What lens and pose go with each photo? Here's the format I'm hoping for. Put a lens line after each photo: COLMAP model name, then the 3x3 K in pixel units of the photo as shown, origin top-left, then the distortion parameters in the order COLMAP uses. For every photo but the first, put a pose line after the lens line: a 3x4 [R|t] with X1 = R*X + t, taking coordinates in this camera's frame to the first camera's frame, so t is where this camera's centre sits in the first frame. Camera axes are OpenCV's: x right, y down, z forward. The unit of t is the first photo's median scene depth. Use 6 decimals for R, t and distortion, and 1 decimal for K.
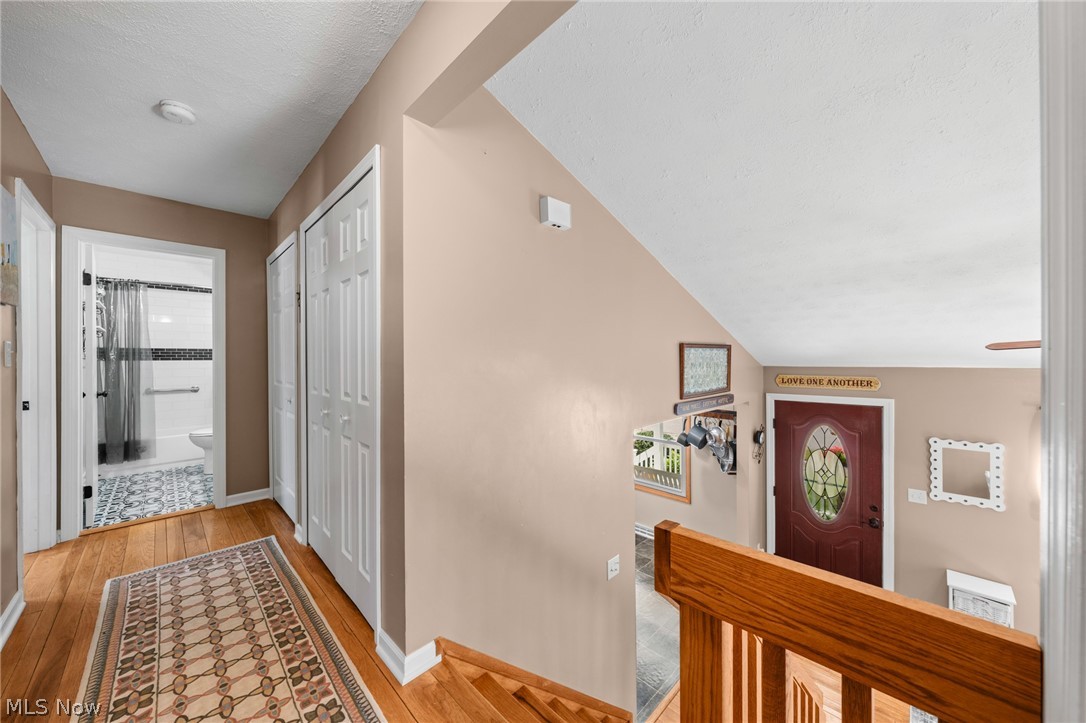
lens RADIAL K [[390.1, 0, 544.9], [0, 390.1, 362.3], [0, 0, 1]] dist [-0.000273, 0.000400]
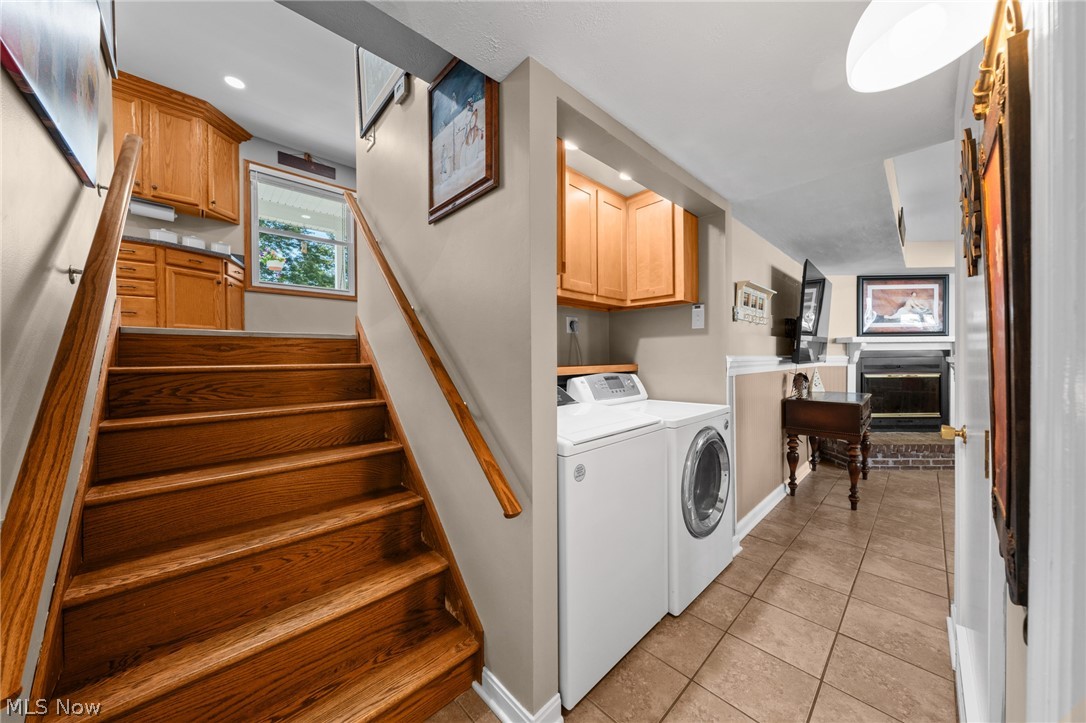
lens RADIAL K [[370.0, 0, 536.9], [0, 370.0, 359.9], [0, 0, 1]] dist [0.000903, 0.000043]
pose [[0.033271, 0.004316, 0.999437, -0.782937], [0.024405, 0.999689, -0.005129, 0.701299], [-0.999148, 0.024562, 0.033156, 0.648320]]
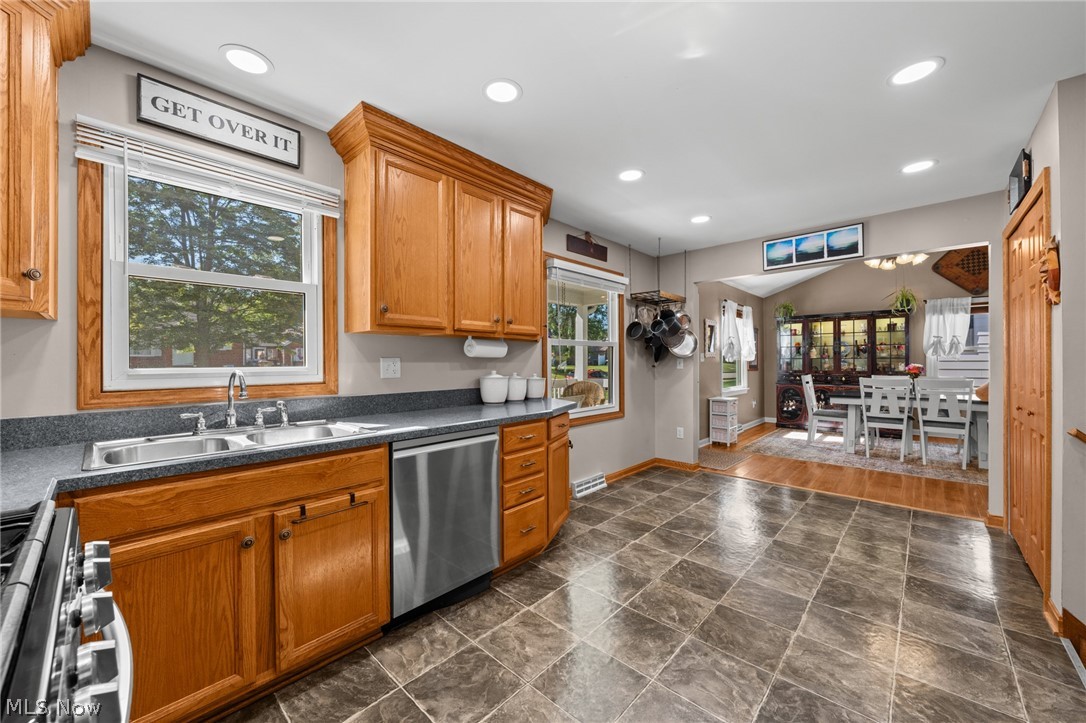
lens RADIAL K [[418.0, 0, 546.7], [0, 418.0, 349.3], [0, 0, 1]] dist [0.014036, -0.000065]
pose [[-0.045024, 0.034679, 0.998384, -0.623708], [0.016974, 0.999280, -0.033944, 0.330151], [-0.998842, 0.015419, -0.045580, 1.560486]]
